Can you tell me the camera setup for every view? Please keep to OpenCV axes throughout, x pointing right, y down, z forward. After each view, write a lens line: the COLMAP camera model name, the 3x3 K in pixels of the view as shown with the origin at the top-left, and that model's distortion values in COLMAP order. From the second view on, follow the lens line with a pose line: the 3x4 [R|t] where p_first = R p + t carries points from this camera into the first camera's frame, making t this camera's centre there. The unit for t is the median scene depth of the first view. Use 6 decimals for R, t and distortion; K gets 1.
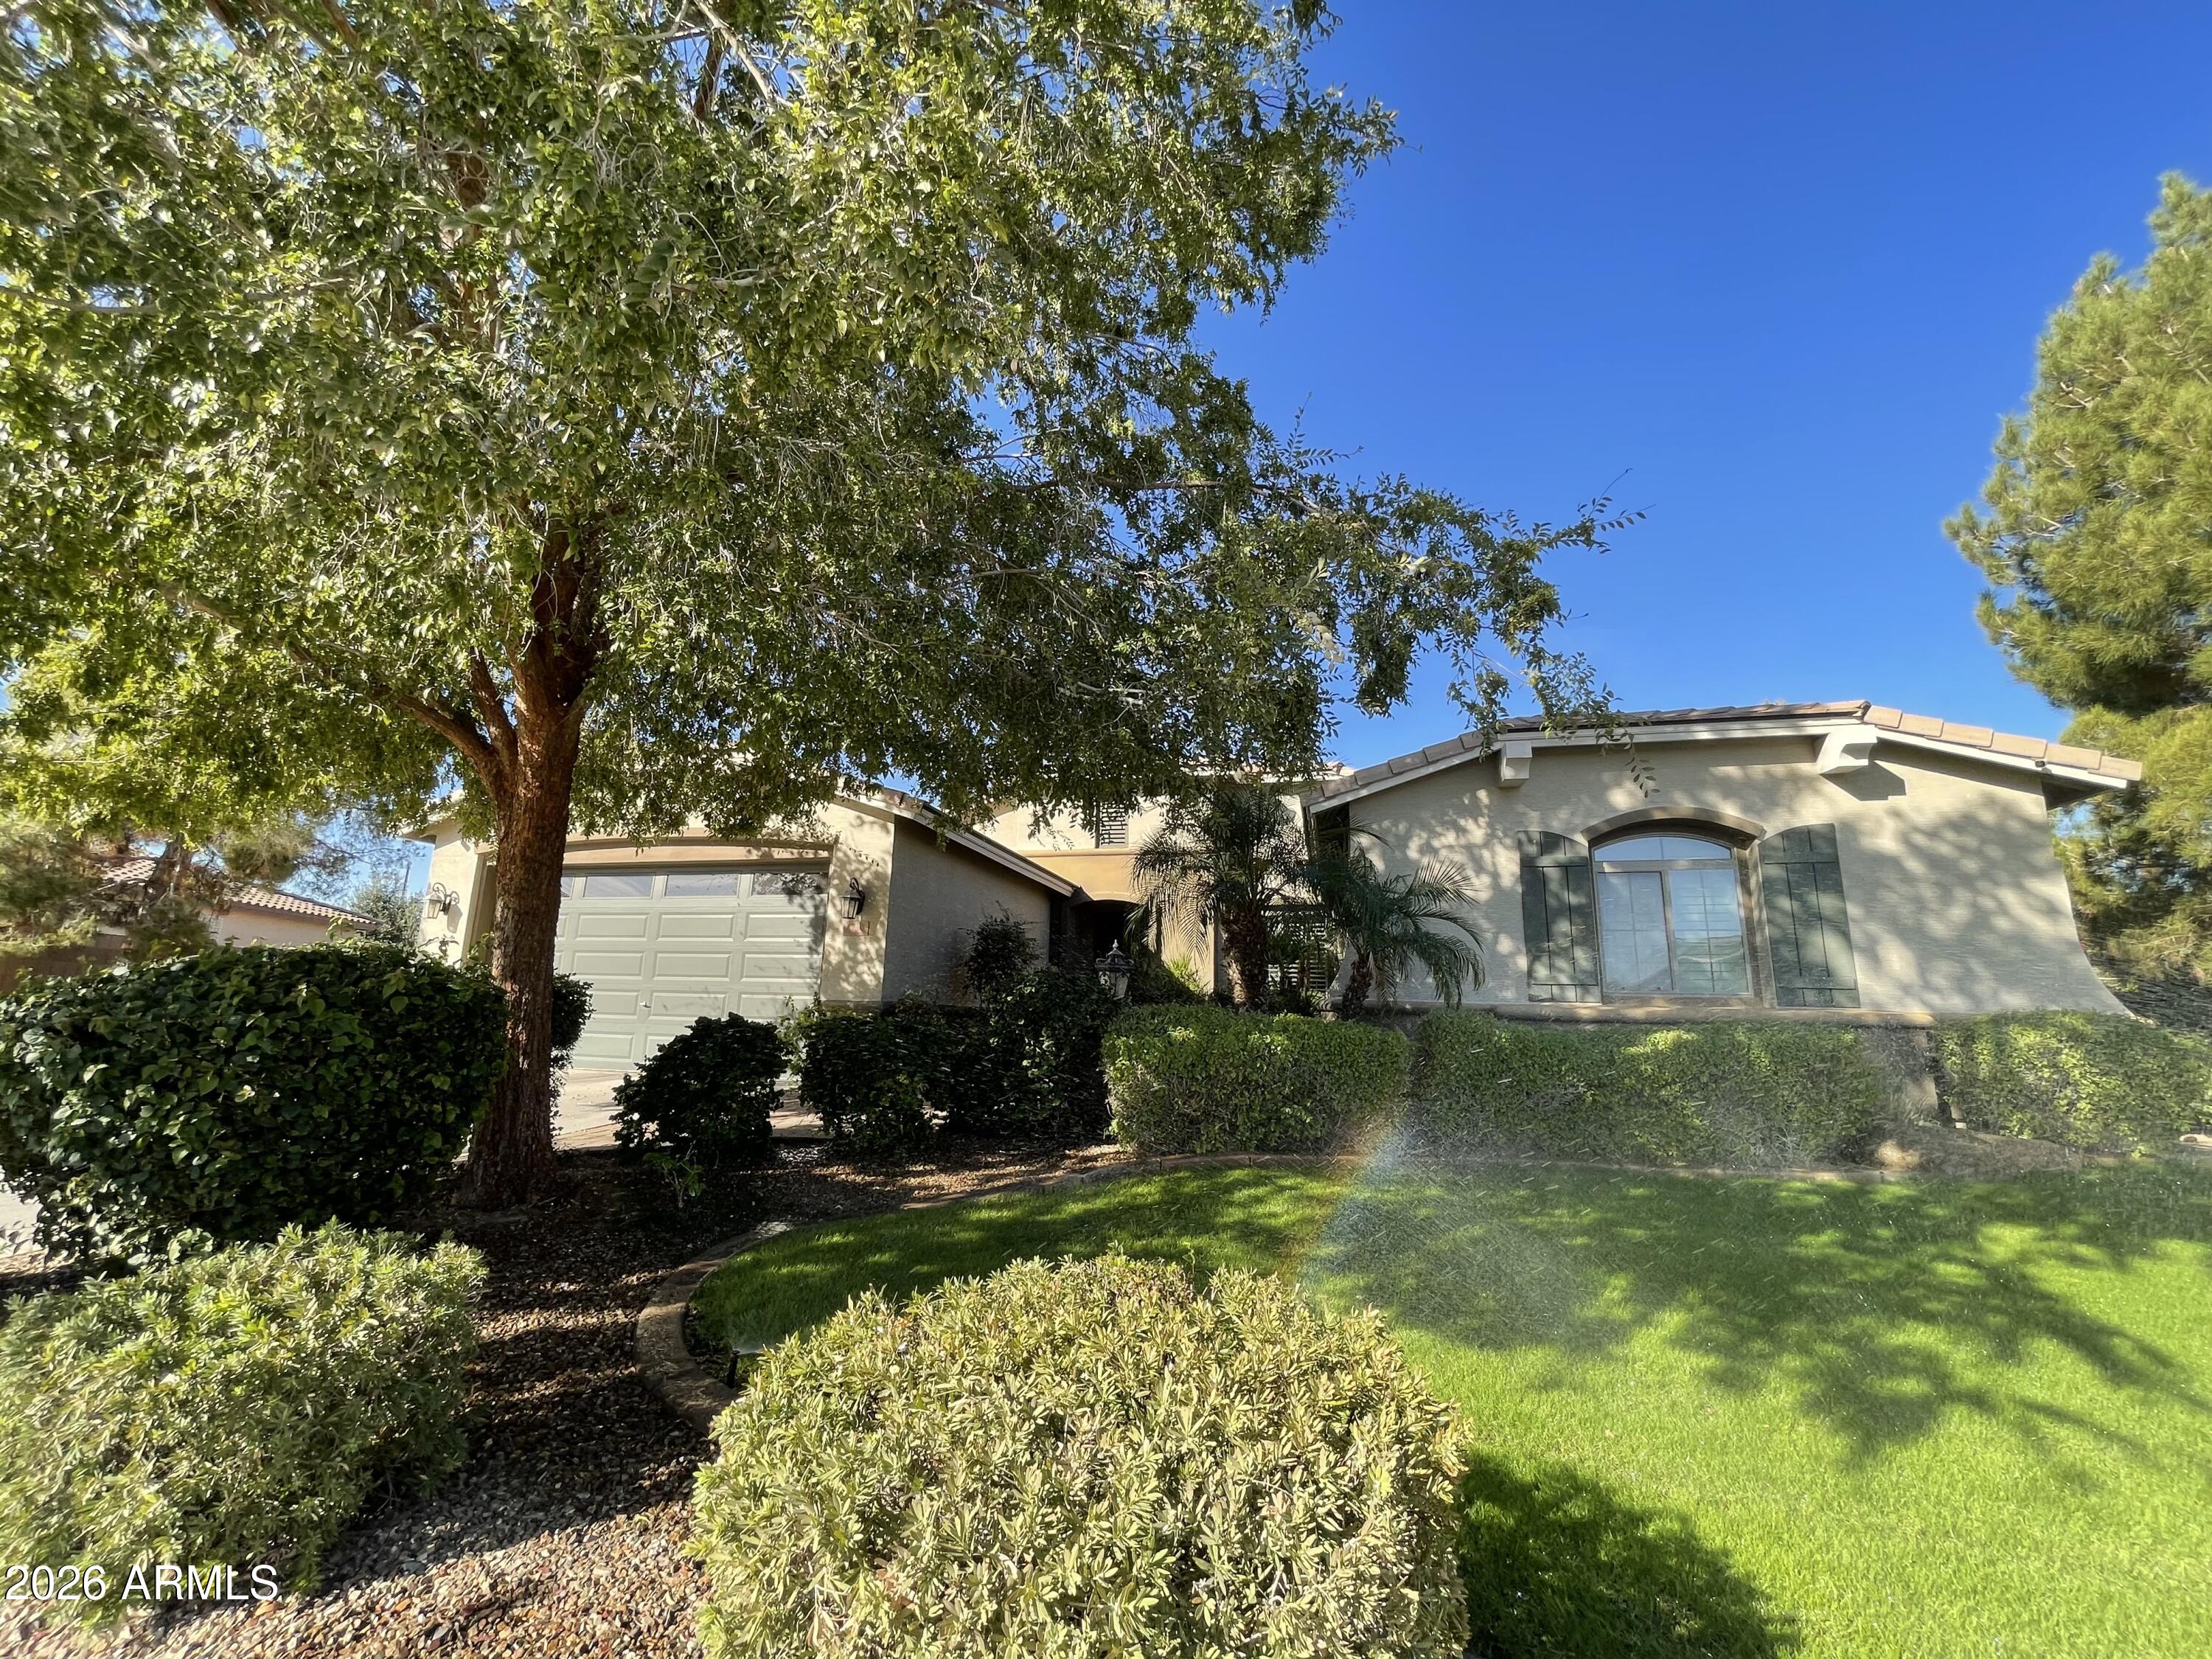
lens RADIAL K [[895.6, 0, 1106.0], [0, 895.6, 829.5], [0, 0, 1]] dist [-0.000584, -0.000013]
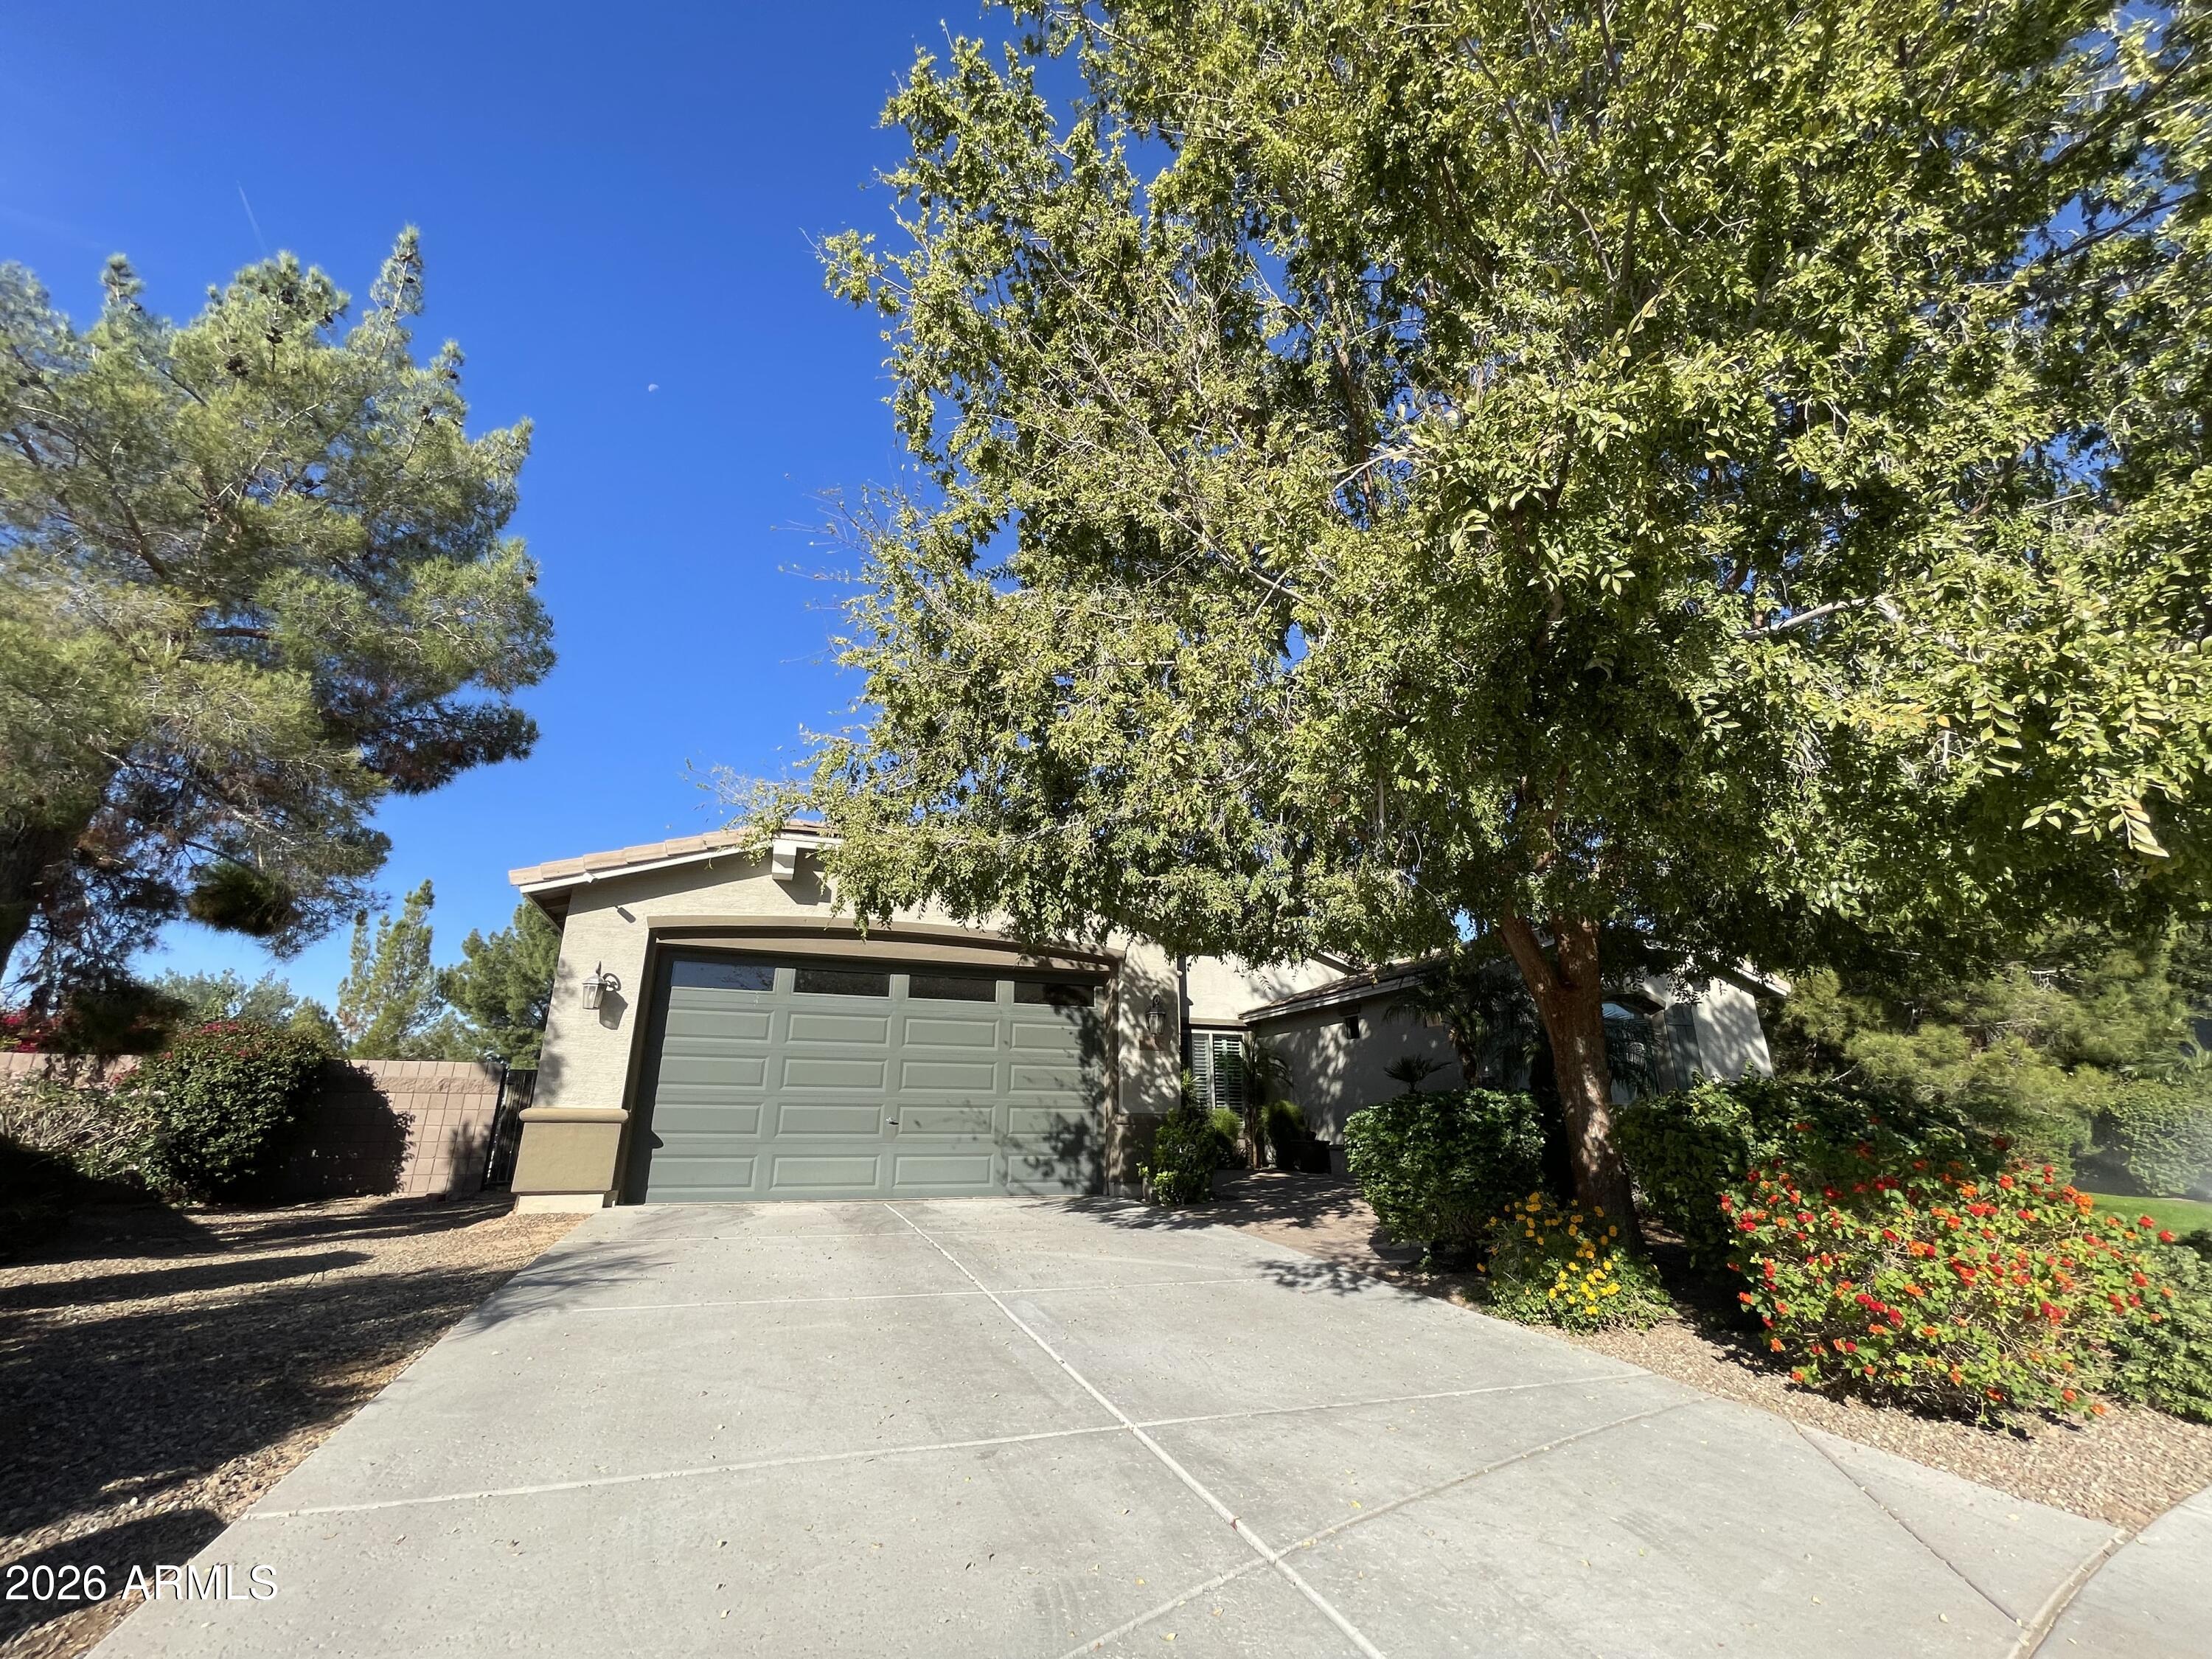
lens RADIAL K [[895.6, 0, 1106.0], [0, 895.6, 829.5], [0, 0, 1]] dist [-0.000584, -0.000013]
pose [[0.815599, 0.160167, 0.556009, -0.951958], [-0.100999, 0.985580, -0.135759, 0.010296], [-0.569735, 0.054568, 0.820015, 0.143381]]
